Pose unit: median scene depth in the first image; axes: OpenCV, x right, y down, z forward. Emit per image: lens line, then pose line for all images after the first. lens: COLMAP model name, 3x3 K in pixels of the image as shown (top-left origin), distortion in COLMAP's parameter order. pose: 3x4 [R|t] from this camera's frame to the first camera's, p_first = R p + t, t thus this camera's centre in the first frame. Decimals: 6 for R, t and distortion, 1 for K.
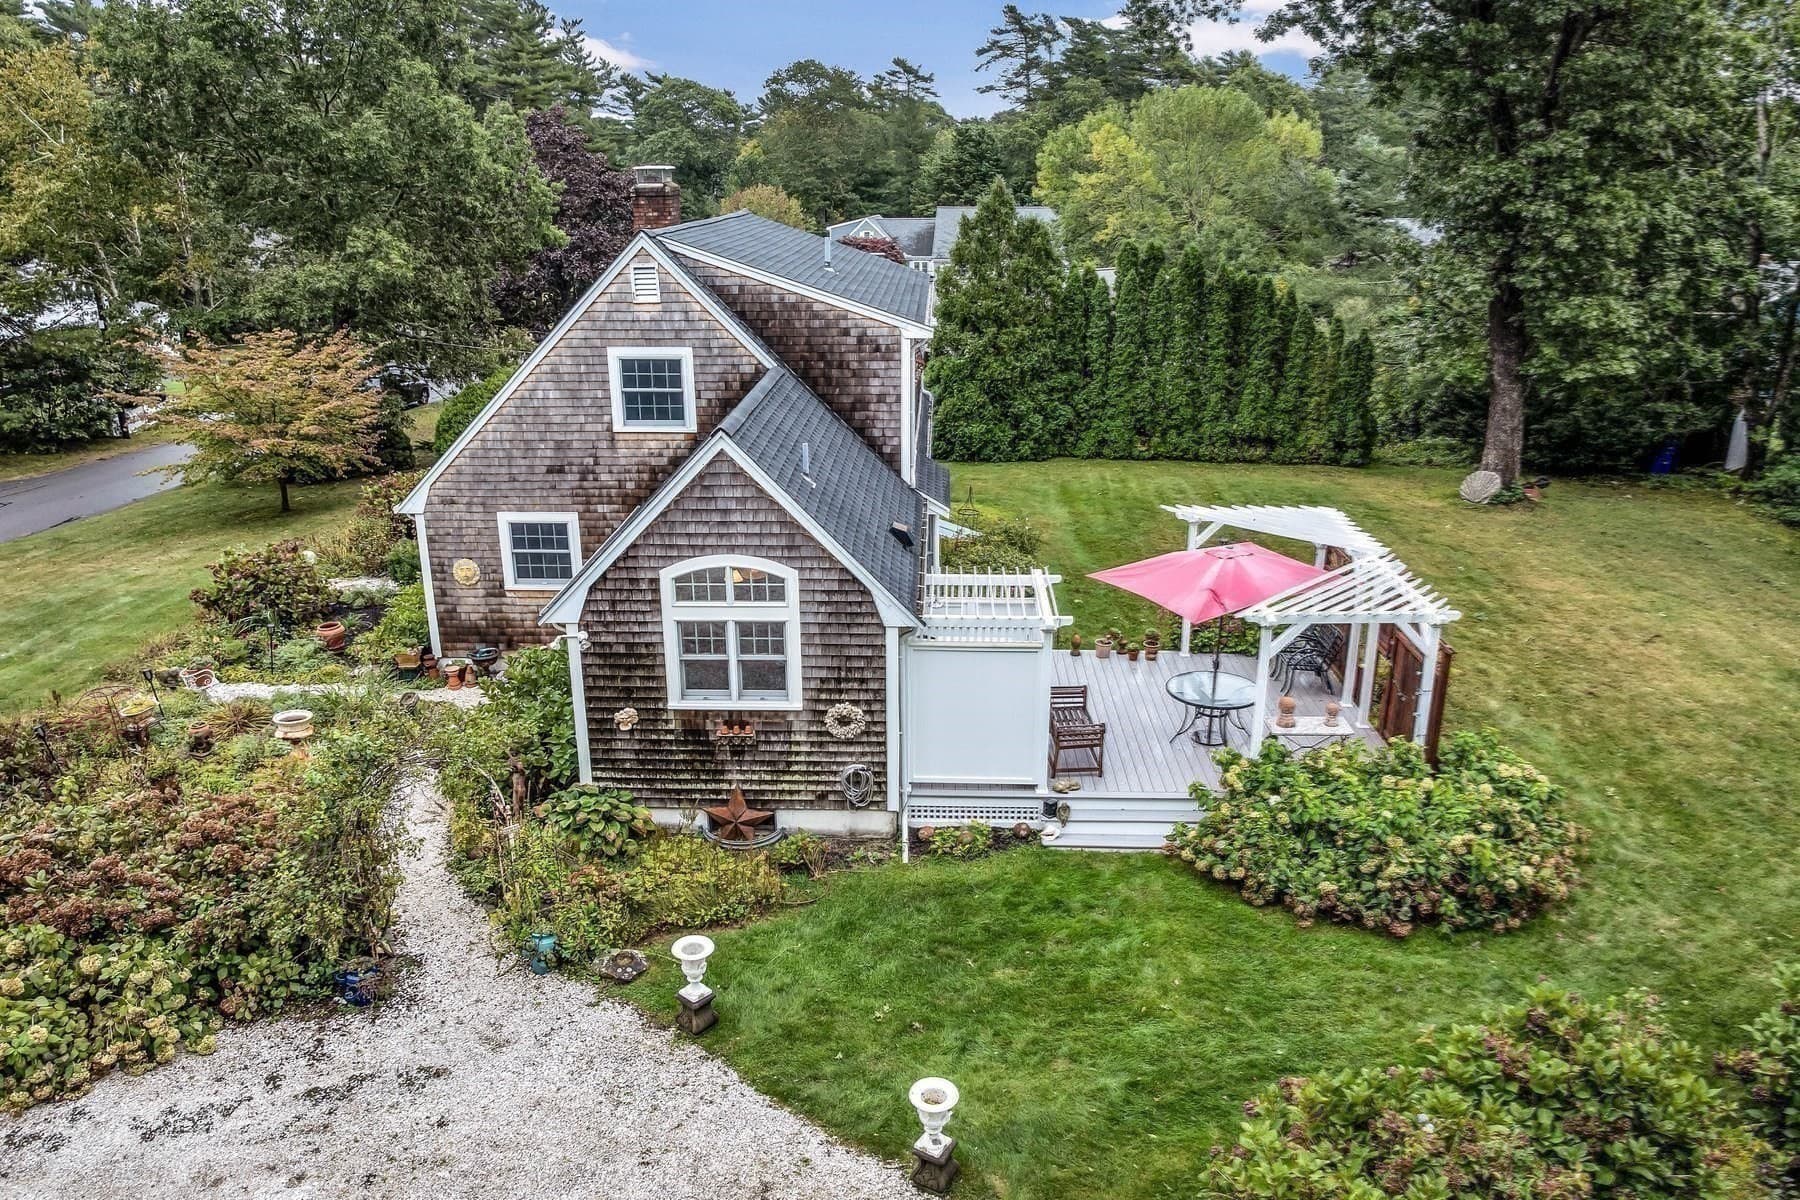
lens RADIAL K [[1301.6, 0, 859.7], [0, 1301.6, 695.7], [0, 0, 1]] dist [-0.021865, -0.012900]
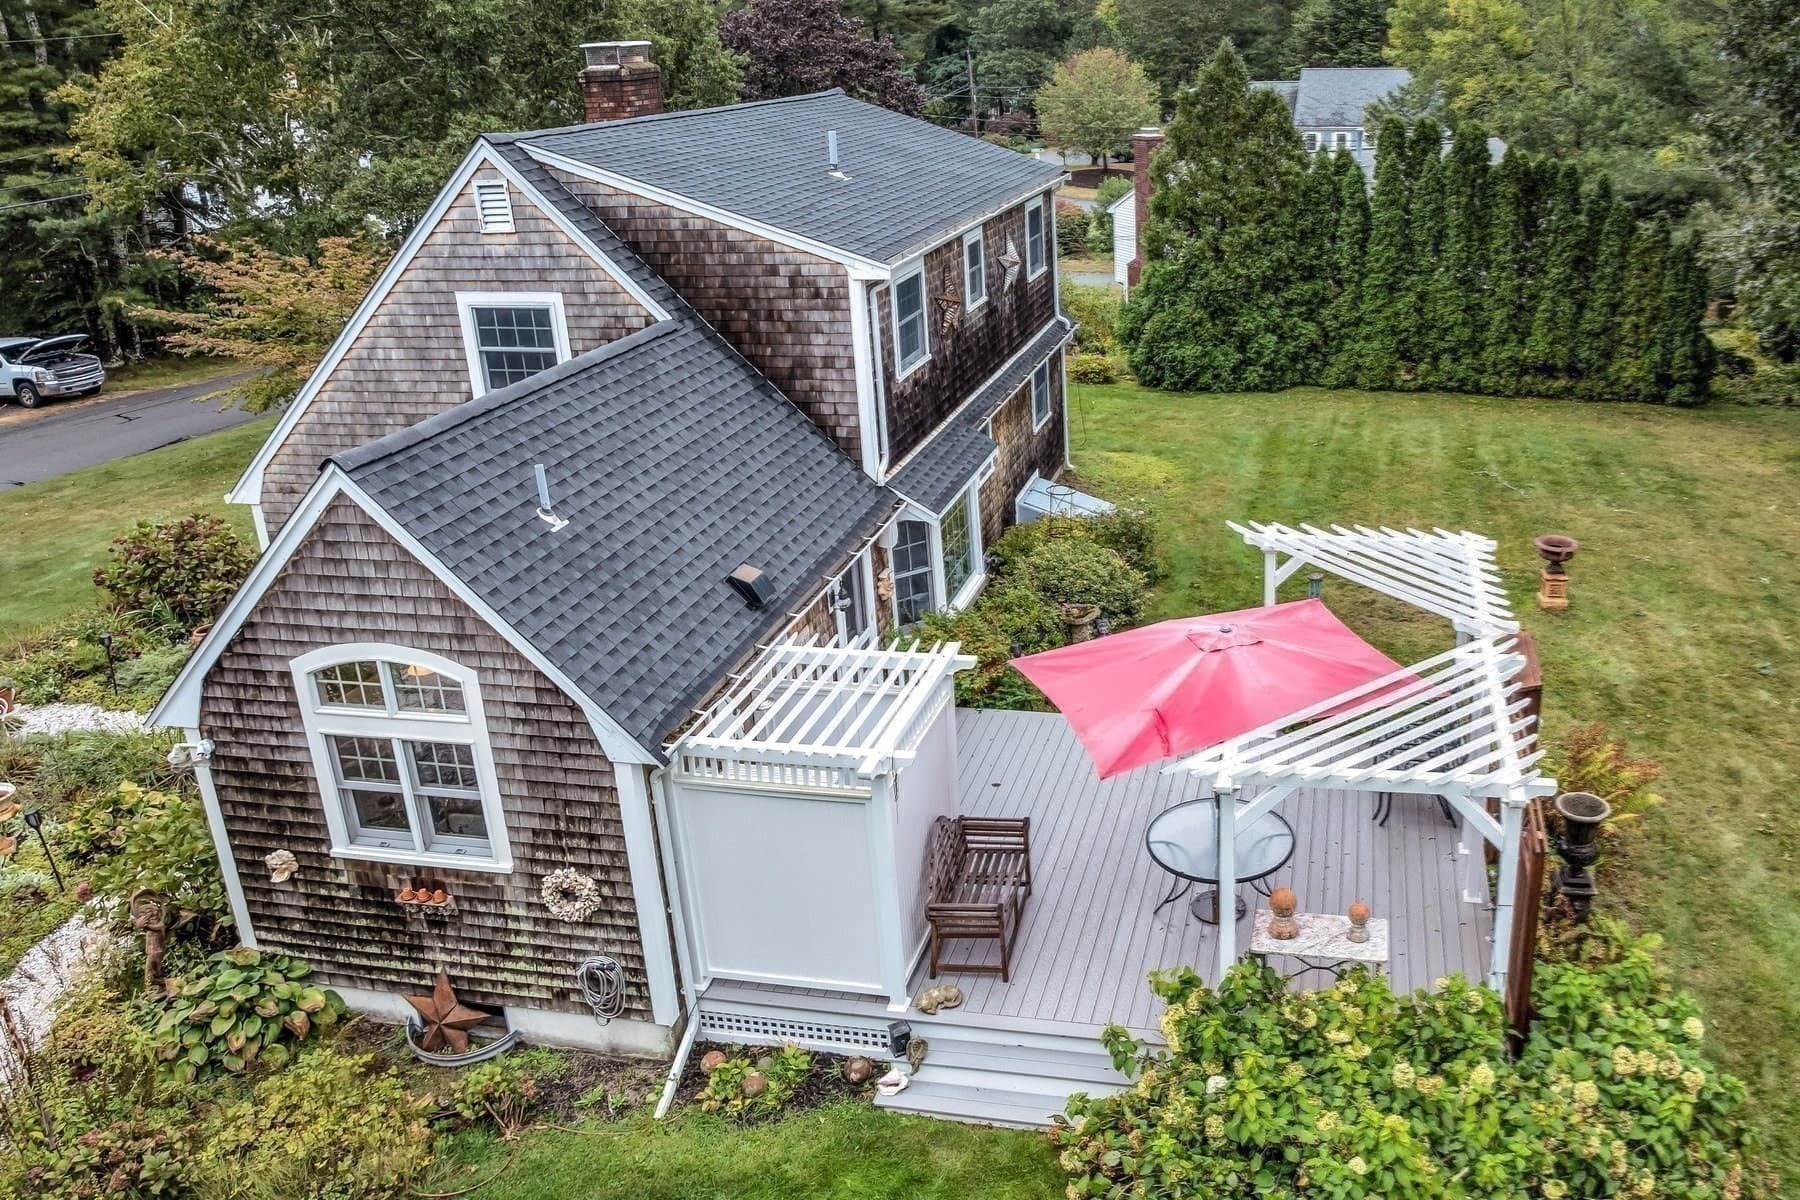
lens RADIAL K [[1410.6, 0, 1035.1], [0, 1410.6, 579.2], [0, 0, 1]] dist [-0.045694, 0.009938]
pose [[0.990016, 0.032497, -0.137161, 0.247353], [-0.034100, 0.999375, -0.009348, -0.111697], [0.136771, 0.013932, 0.990505, 0.268015]]
